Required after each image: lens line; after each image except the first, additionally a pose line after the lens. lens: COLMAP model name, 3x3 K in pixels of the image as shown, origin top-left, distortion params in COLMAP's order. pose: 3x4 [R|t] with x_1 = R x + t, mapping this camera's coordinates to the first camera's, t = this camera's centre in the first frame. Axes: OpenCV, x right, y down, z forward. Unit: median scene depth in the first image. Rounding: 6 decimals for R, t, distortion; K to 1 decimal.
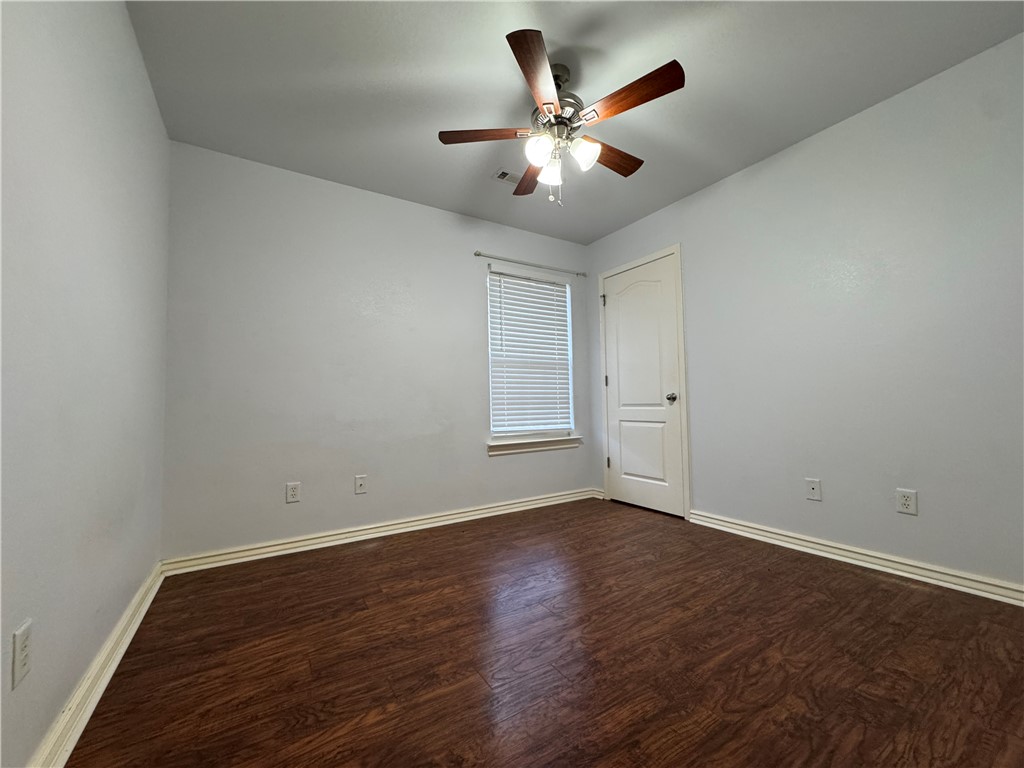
lens RADIAL K [[407.6, 0, 505.8], [0, 407.6, 383.8], [0, 0, 1]] dist [-0.002139, -0.000208]
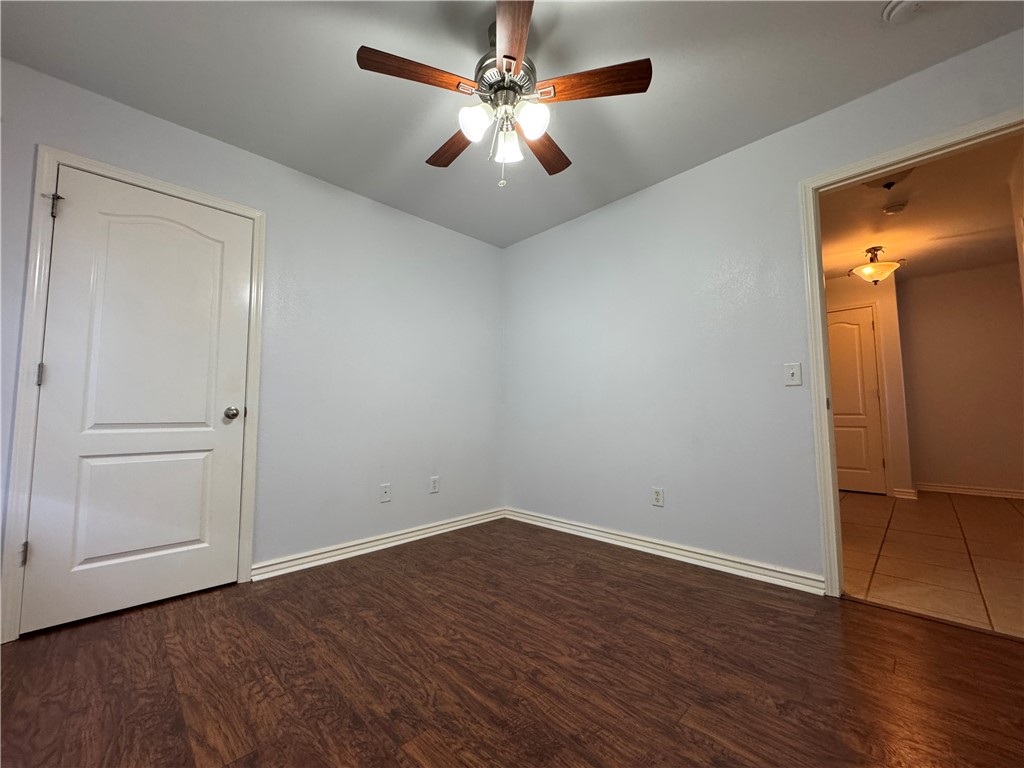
lens RADIAL K [[407.6, 0, 516.0], [0, 407.6, 383.3], [0, 0, 1]] dist [-0.002139, -0.000208]
pose [[-0.233823, 0.096380, 0.967490, -0.607251], [-0.033869, 0.993663, -0.107172, 0.062990], [-0.971689, -0.057827, -0.229077, 1.065112]]
